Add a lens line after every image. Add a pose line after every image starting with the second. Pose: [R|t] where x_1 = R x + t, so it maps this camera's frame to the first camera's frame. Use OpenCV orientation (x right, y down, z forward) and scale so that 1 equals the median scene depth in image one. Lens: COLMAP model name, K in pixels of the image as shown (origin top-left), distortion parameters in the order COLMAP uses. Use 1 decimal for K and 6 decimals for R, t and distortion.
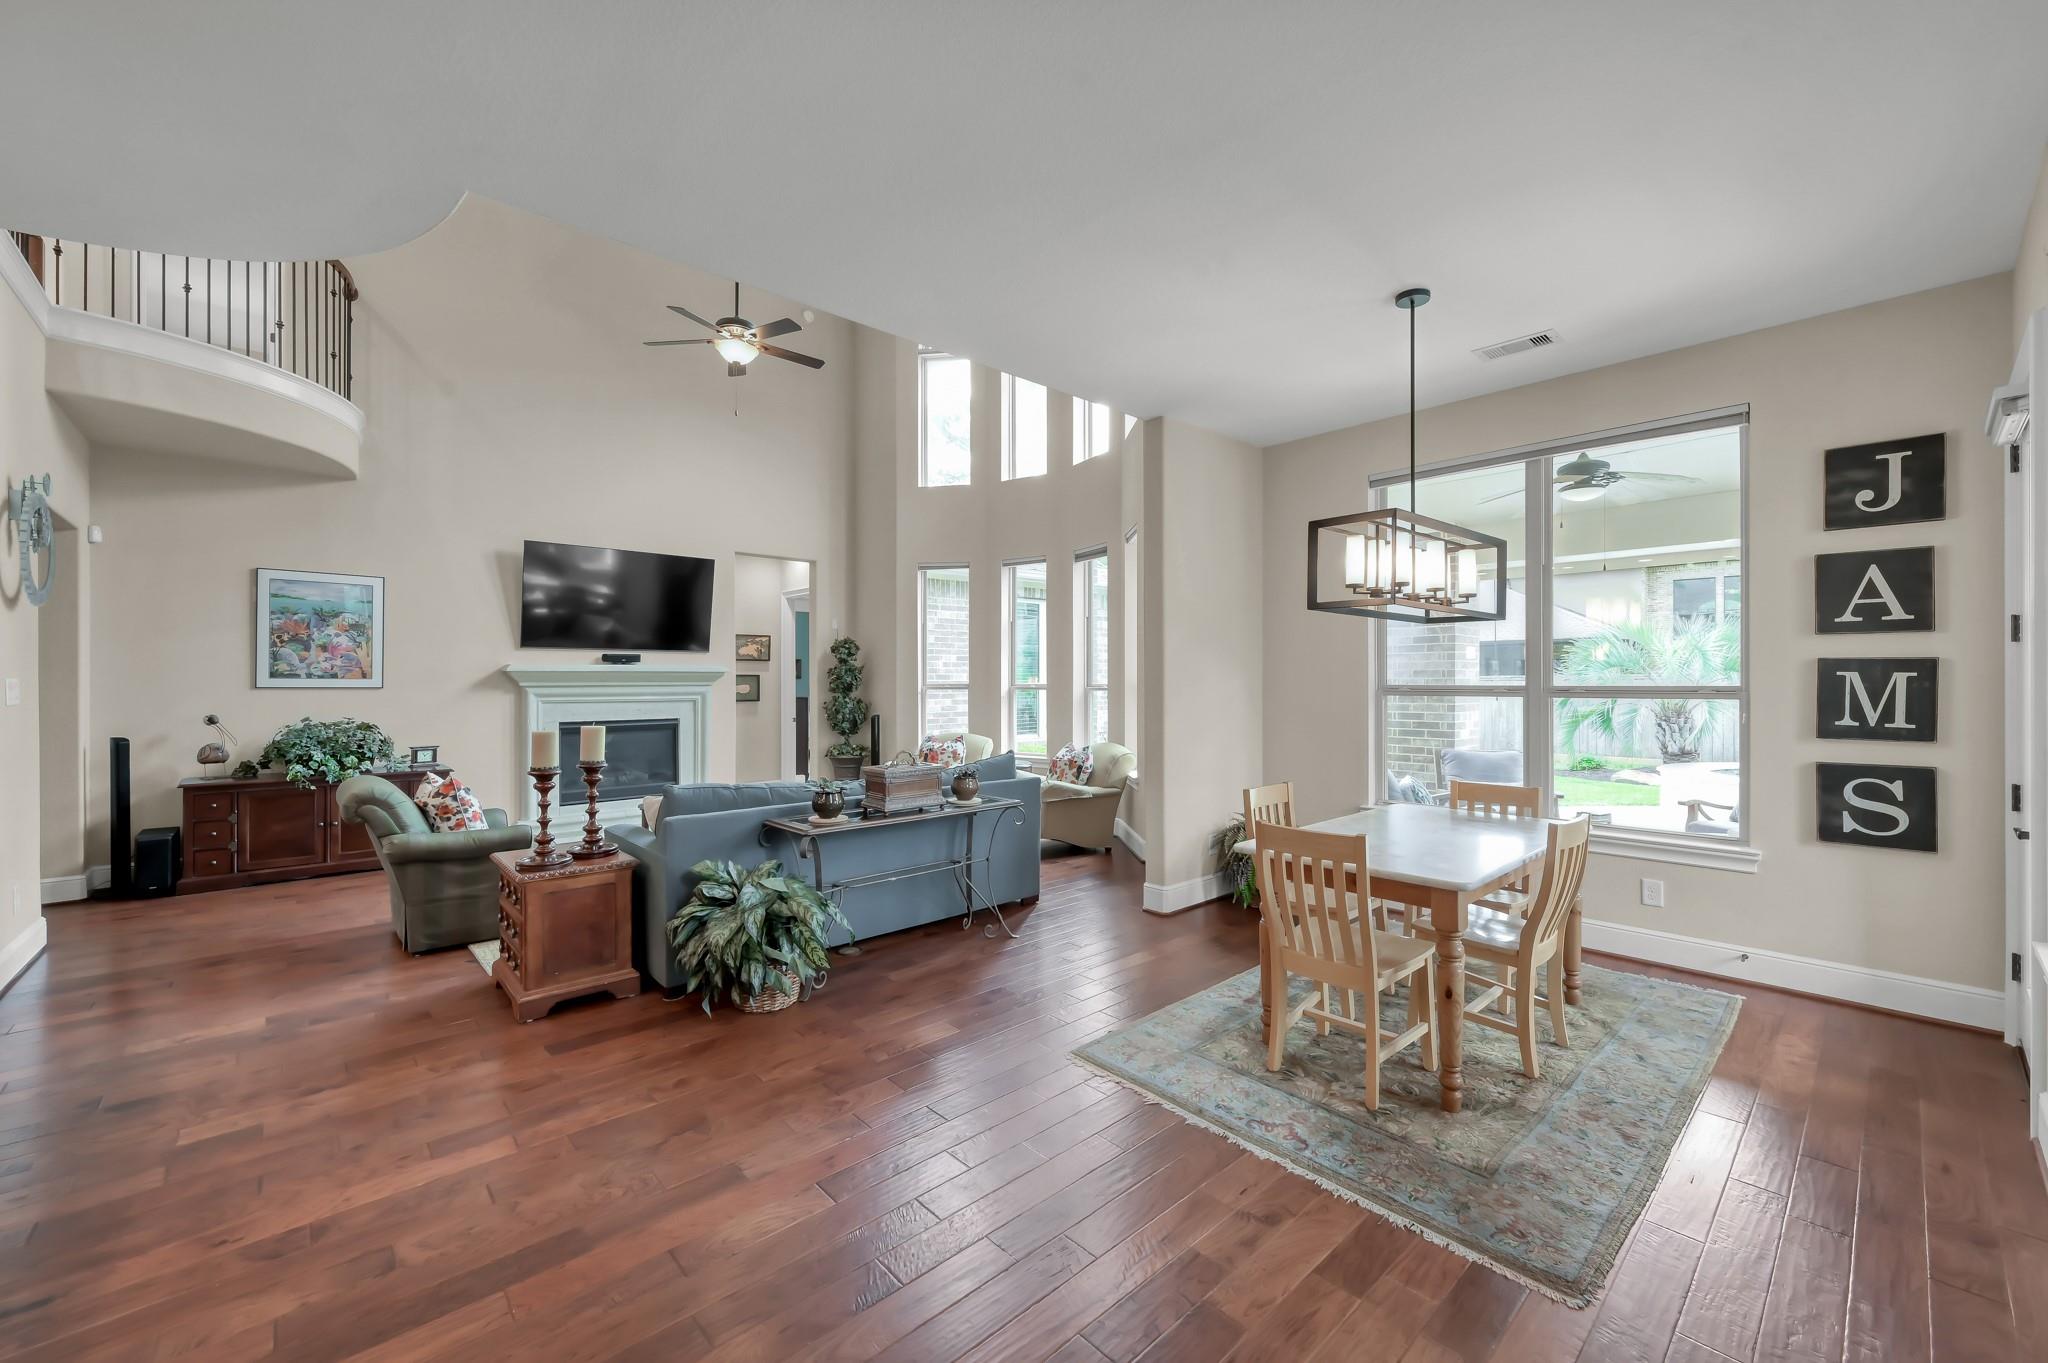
lens RADIAL K [[814.4, 0, 1032.2], [0, 814.4, 688.9], [0, 0, 1]] dist [0.000276, 0.000365]
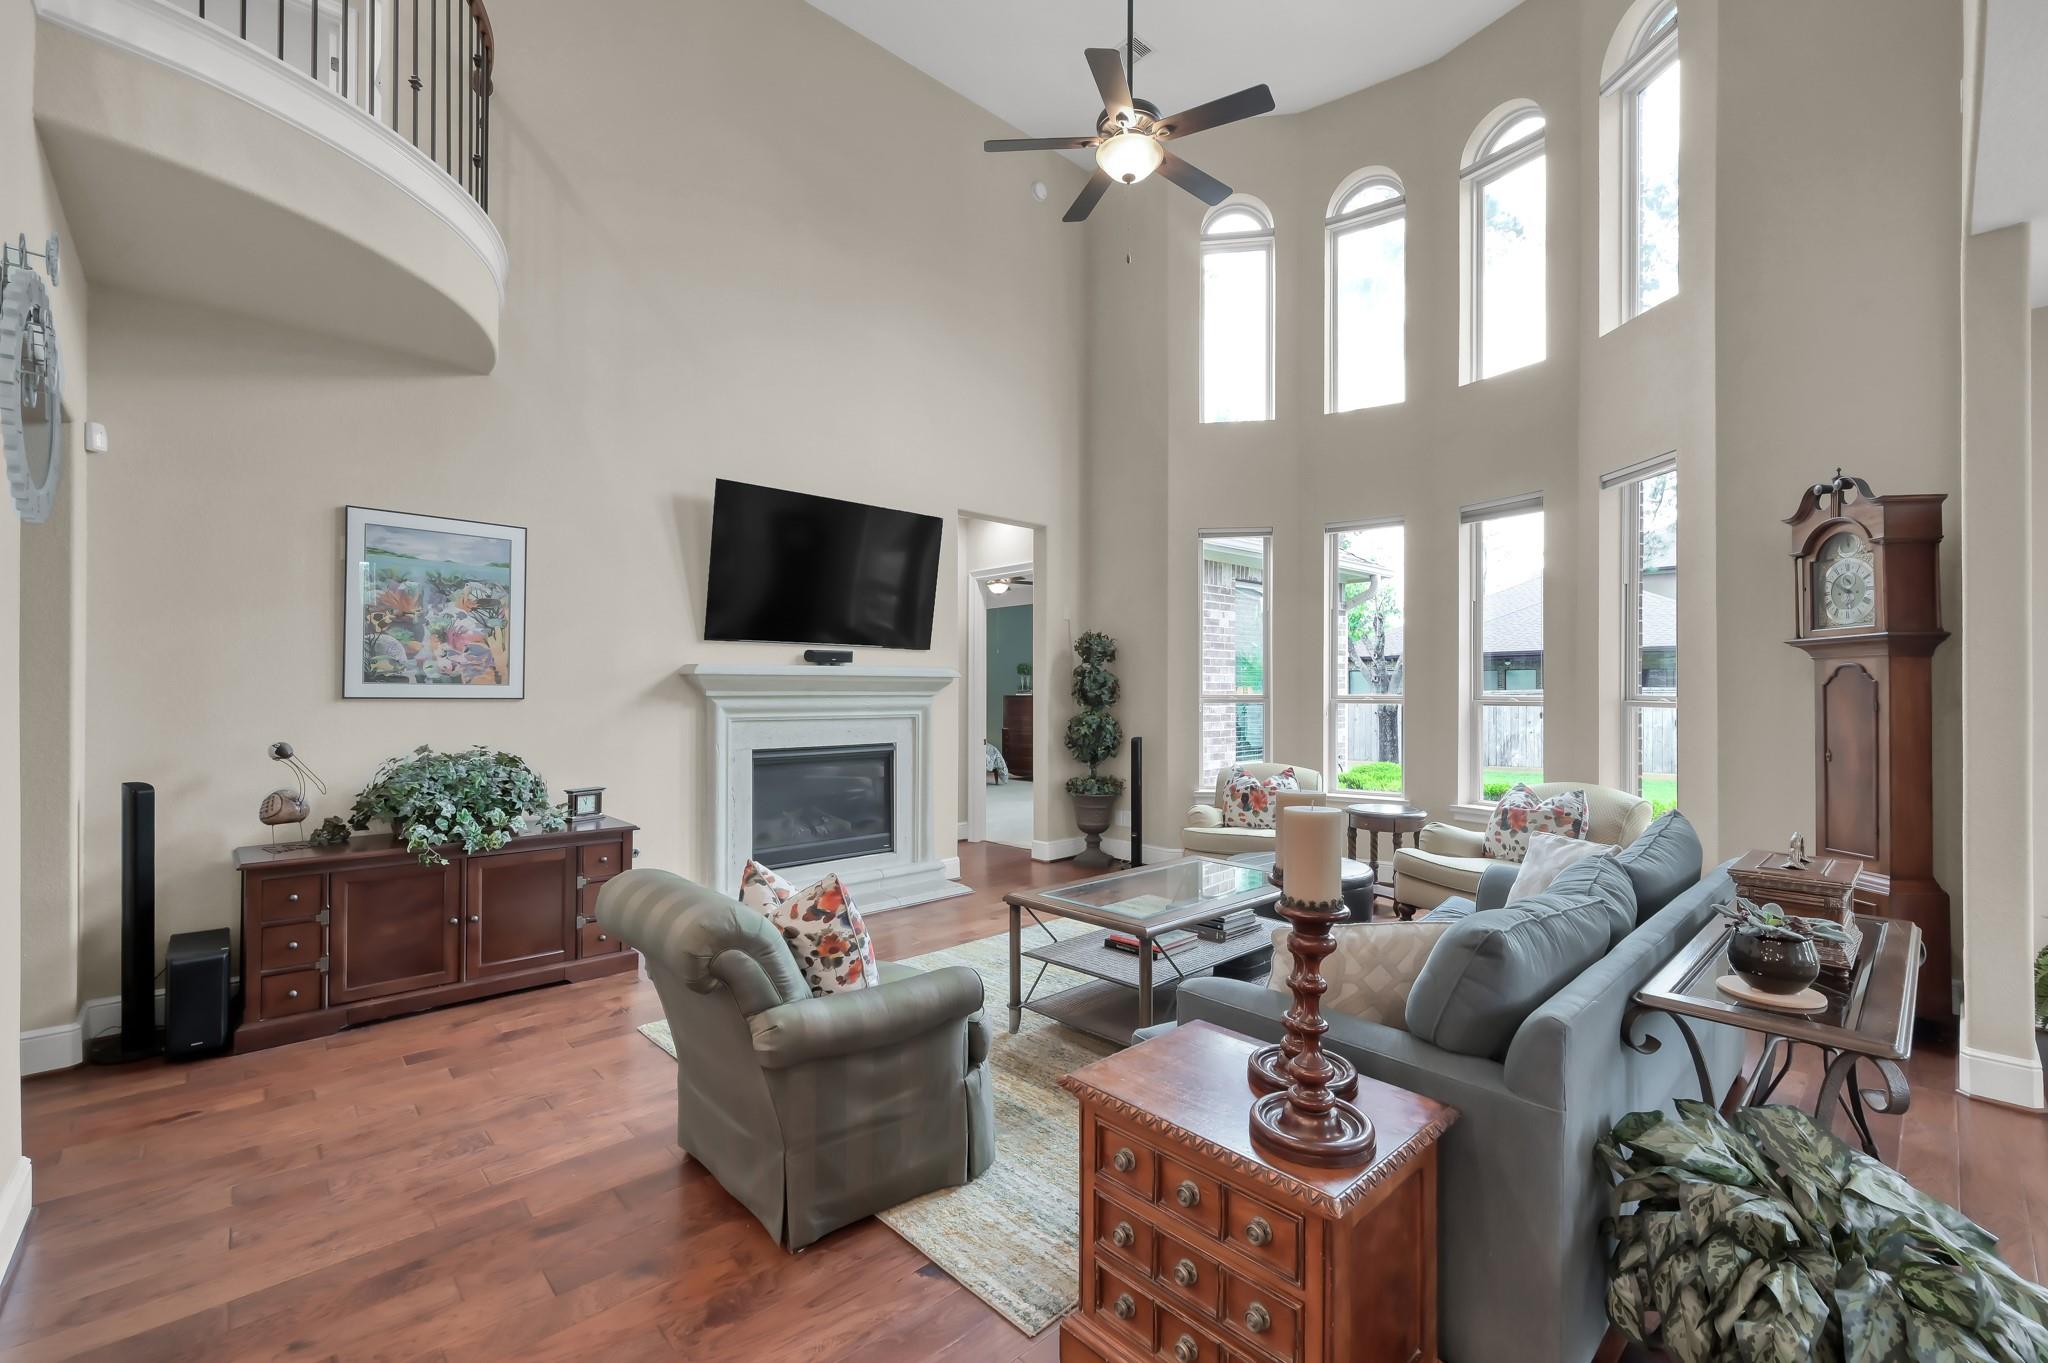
lens RADIAL K [[869.7, 0, 1022.9], [0, 869.7, 697.2], [0, 0, 1]] dist [0.001485, -0.000485]
pose [[0.999982, 0.003832, 0.004673, -0.432942], [-0.003818, 0.999989, -0.002848, -0.002224], [-0.004684, 0.002830, 0.999985, 0.329813]]
